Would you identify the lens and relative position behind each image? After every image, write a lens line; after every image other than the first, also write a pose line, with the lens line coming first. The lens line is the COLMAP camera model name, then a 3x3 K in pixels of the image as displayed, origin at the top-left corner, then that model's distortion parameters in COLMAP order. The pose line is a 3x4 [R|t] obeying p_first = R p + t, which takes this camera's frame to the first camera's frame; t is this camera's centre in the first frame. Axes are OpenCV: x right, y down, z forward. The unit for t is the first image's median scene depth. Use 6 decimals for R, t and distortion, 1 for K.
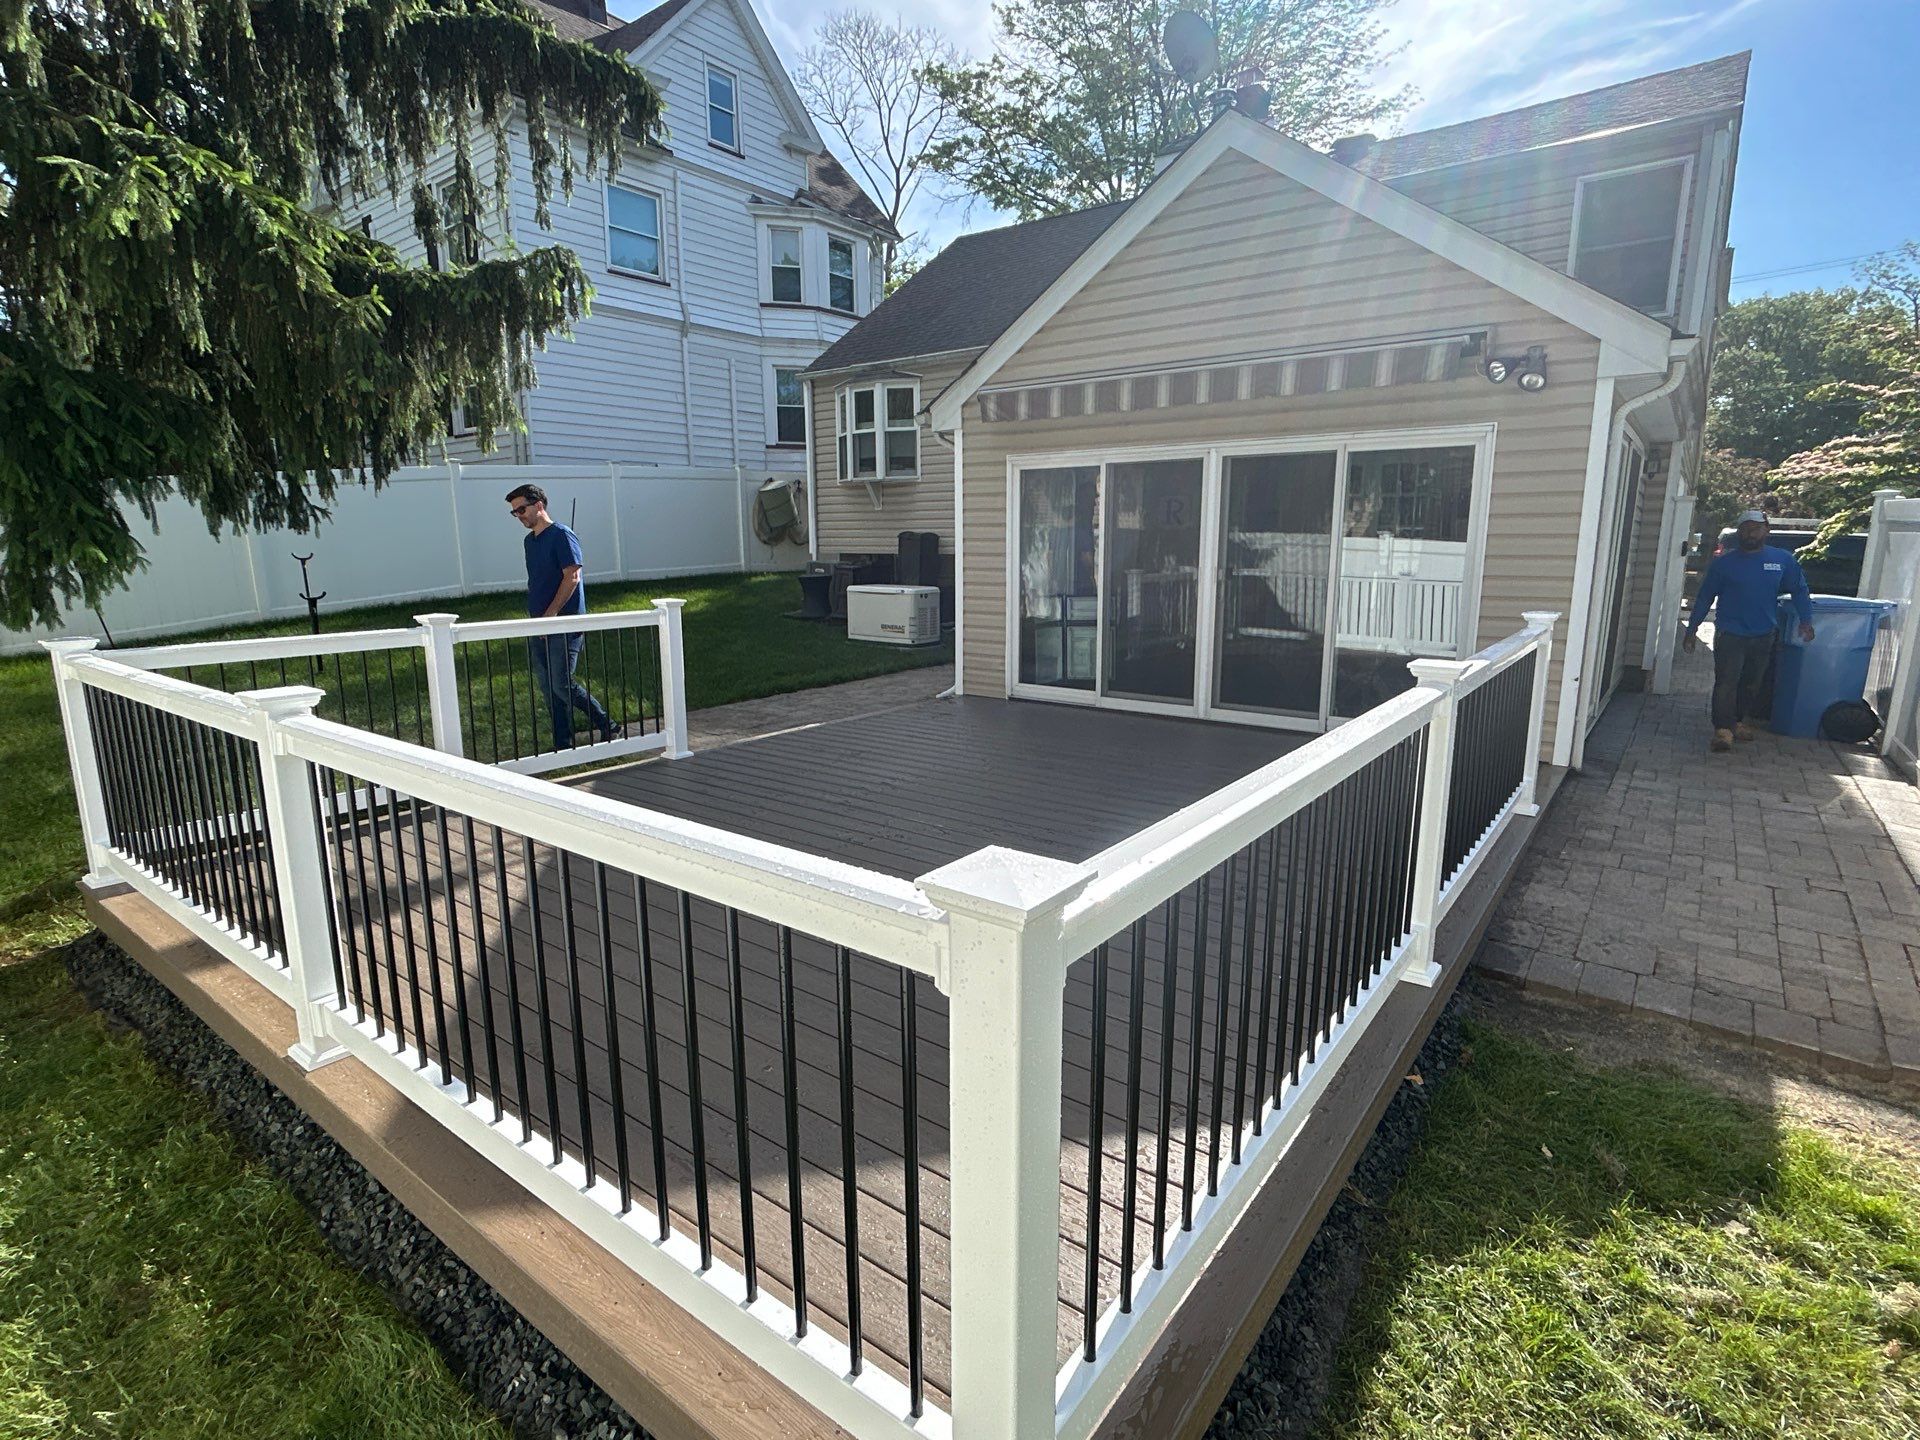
lens RADIAL K [[960.3, 0, 954.6], [0, 960.3, 723.8], [0, 0, 1]] dist [0.000887, -0.000147]
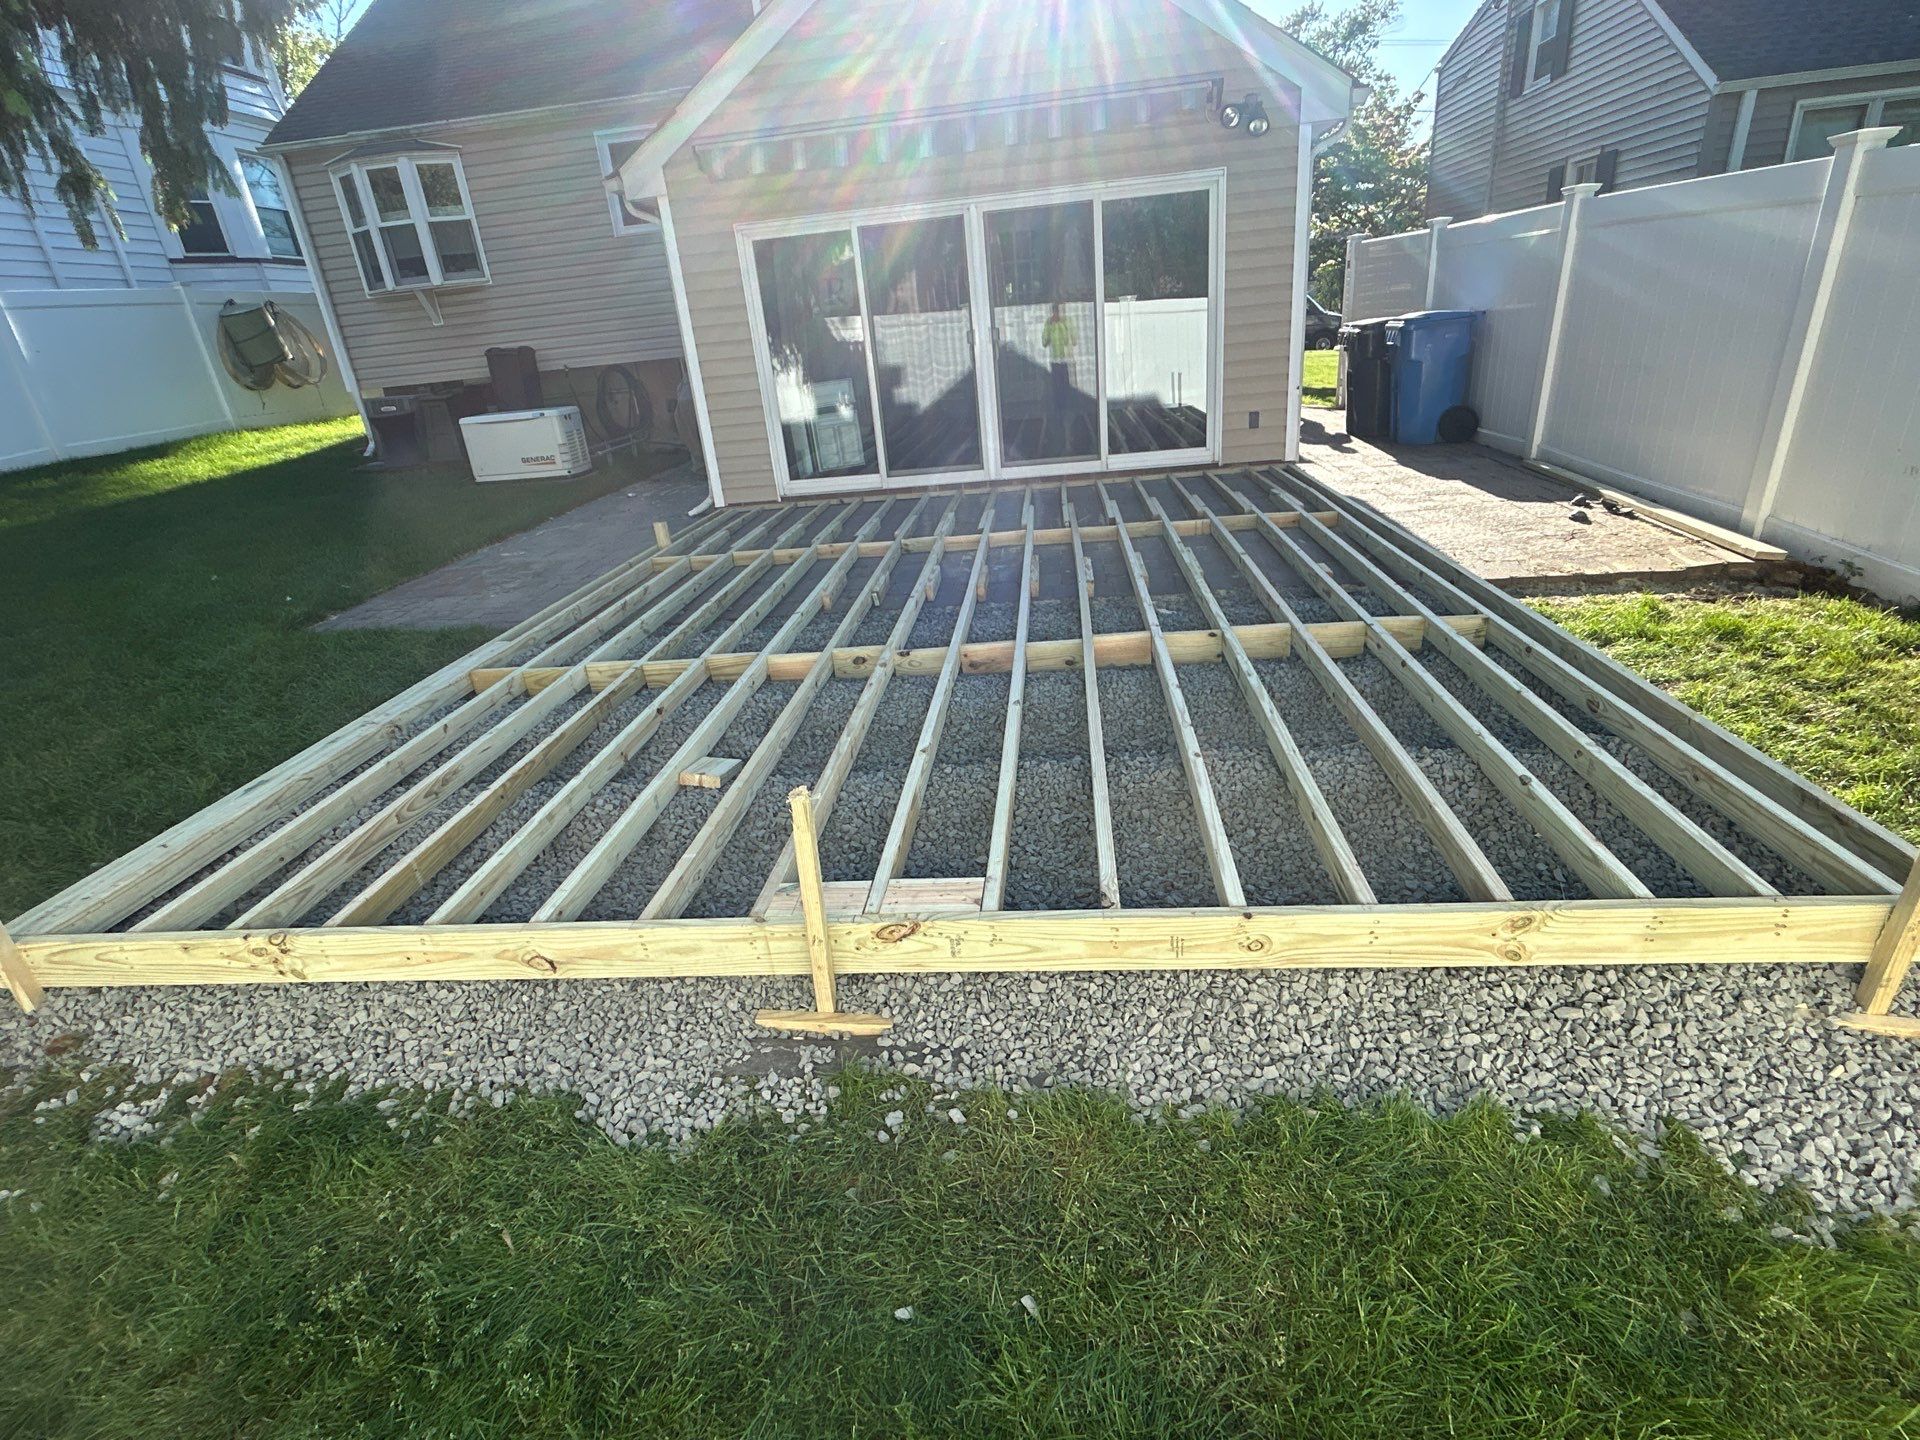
lens RADIAL K [[928.7, 0, 958.8], [0, 928.7, 711.9], [0, 0, 1]] dist [0.002473, -0.000030]
pose [[0.847697, -0.271088, 0.455984, -0.282692], [0.186517, 0.956994, 0.222200, 0.004127], [-0.496610, -0.103309, 0.861804, 0.089929]]
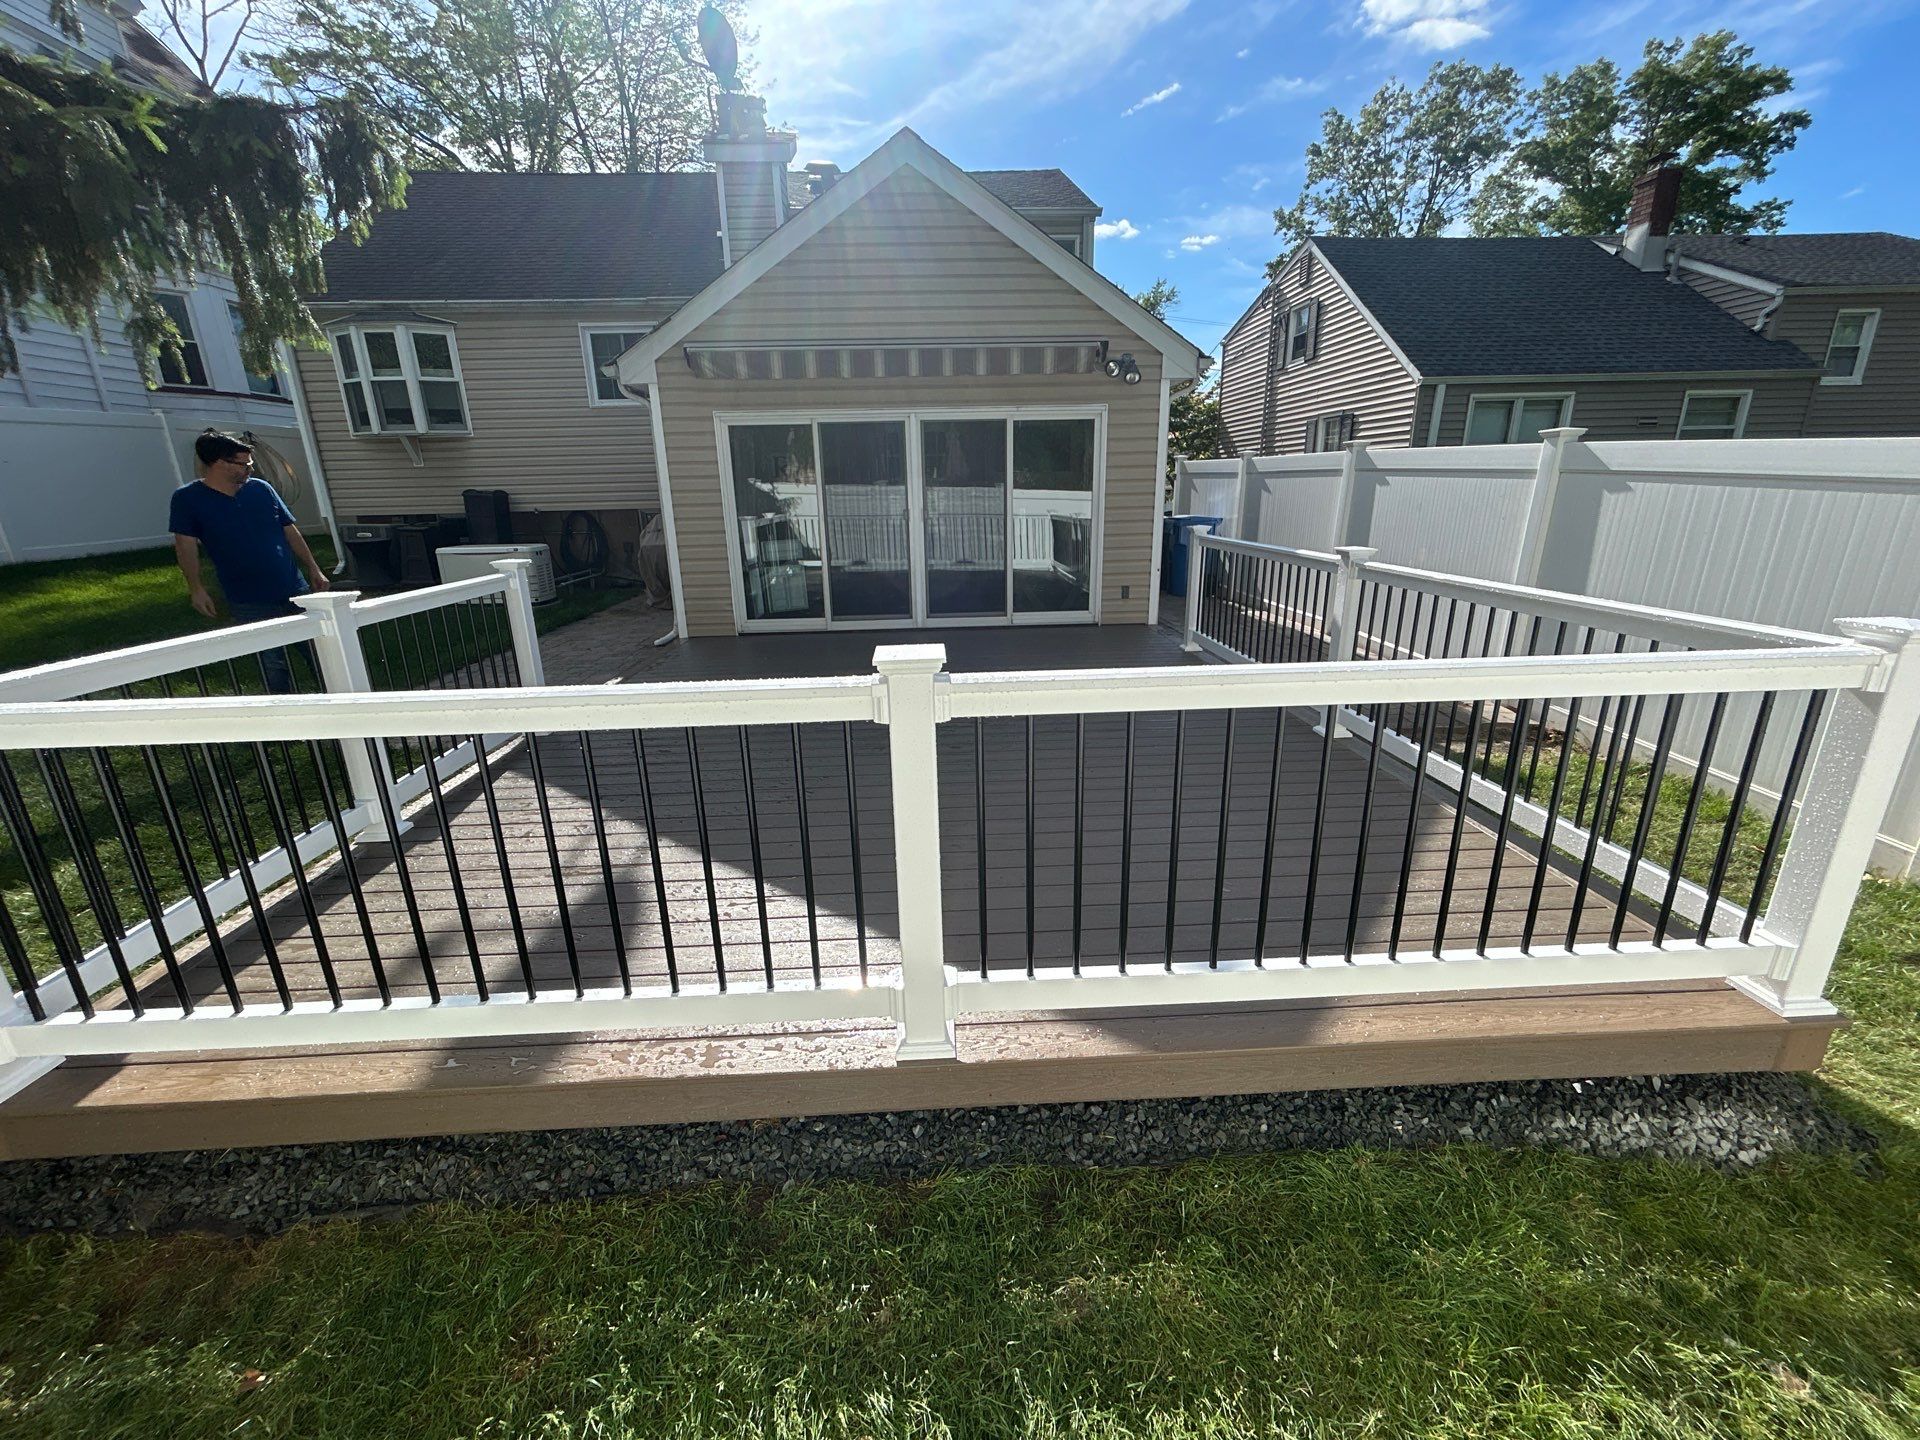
lens RADIAL K [[767.2, 0, 960.0], [0, 767.2, 720.0], [0, 0, 1]] dist [0.002576, 0.000331]
pose [[0.771478, -0.193648, 0.606071, -0.319082], [0.137901, 0.980807, 0.137845, -0.016353], [-0.621132, -0.022767, 0.783375, 0.129048]]
